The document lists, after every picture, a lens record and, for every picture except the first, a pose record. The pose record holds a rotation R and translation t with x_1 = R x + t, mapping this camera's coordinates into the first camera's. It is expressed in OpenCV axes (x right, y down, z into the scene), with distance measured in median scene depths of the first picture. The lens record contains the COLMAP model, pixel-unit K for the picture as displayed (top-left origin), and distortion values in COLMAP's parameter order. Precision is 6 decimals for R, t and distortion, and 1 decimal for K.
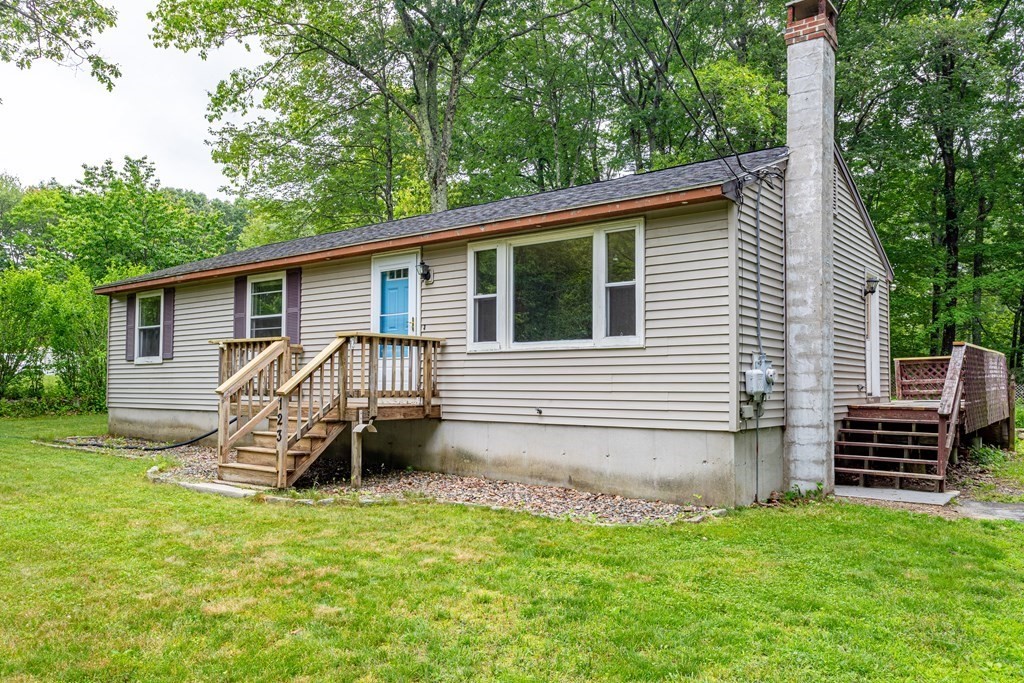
lens RADIAL K [[773.2, 0, 513.2], [0, 773.2, 346.5], [0, 0, 1]] dist [-0.038179, 0.001495]
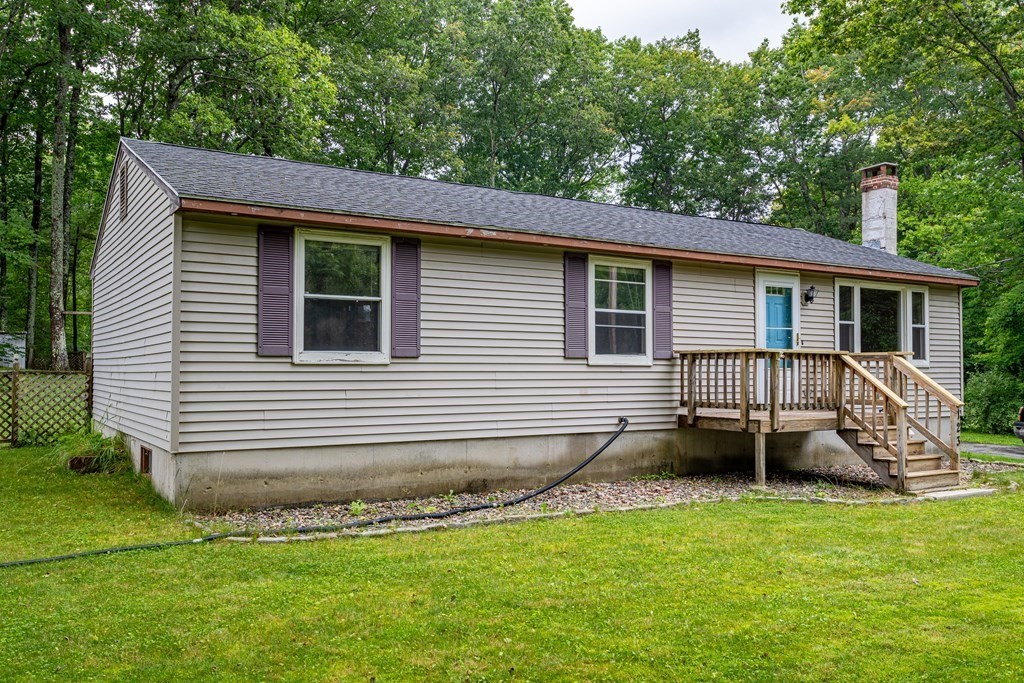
lens RADIAL K [[862.7, 0, 515.2], [0, 862.7, 341.4], [0, 0, 1]] dist [-0.010244, -0.001531]
pose [[0.341094, 0.038264, 0.939250, -1.570945], [-0.042863, 0.998765, -0.025122, 0.025569], [-0.939052, -0.031690, 0.342312, 1.036637]]
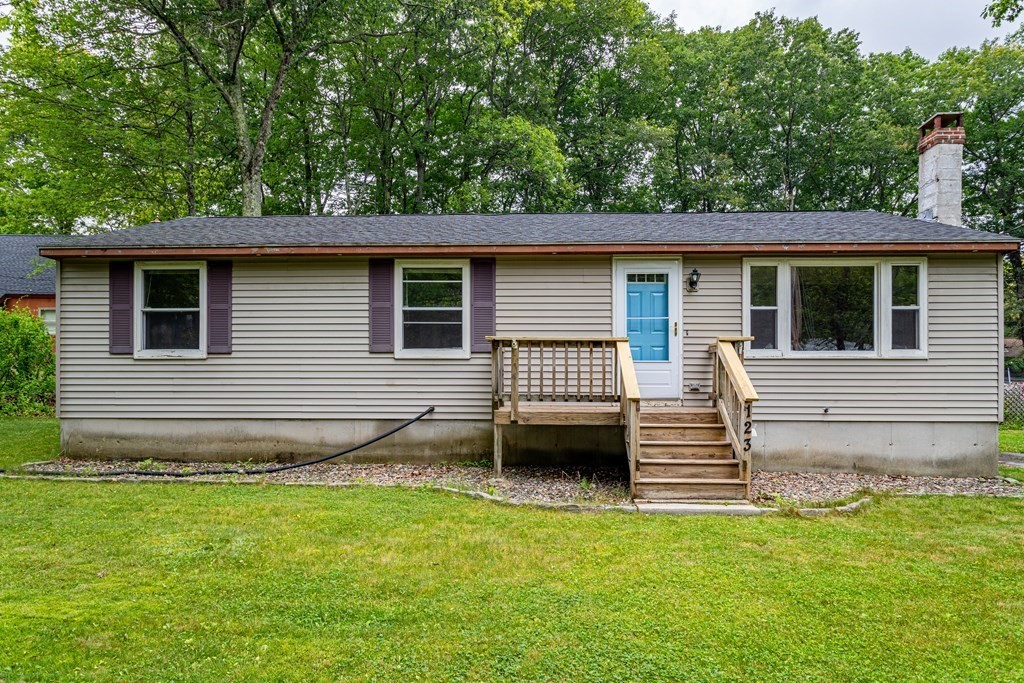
lens RADIAL K [[604.9, 0, 530.7], [0, 604.9, 360.9], [0, 0, 1]] dist [-0.021712, 0.000597]
pose [[0.814029, 0.006928, 0.580783, -0.818530], [-0.029372, 0.999140, 0.029250, -0.004579], [-0.580082, -0.040869, 0.813533, 0.492005]]
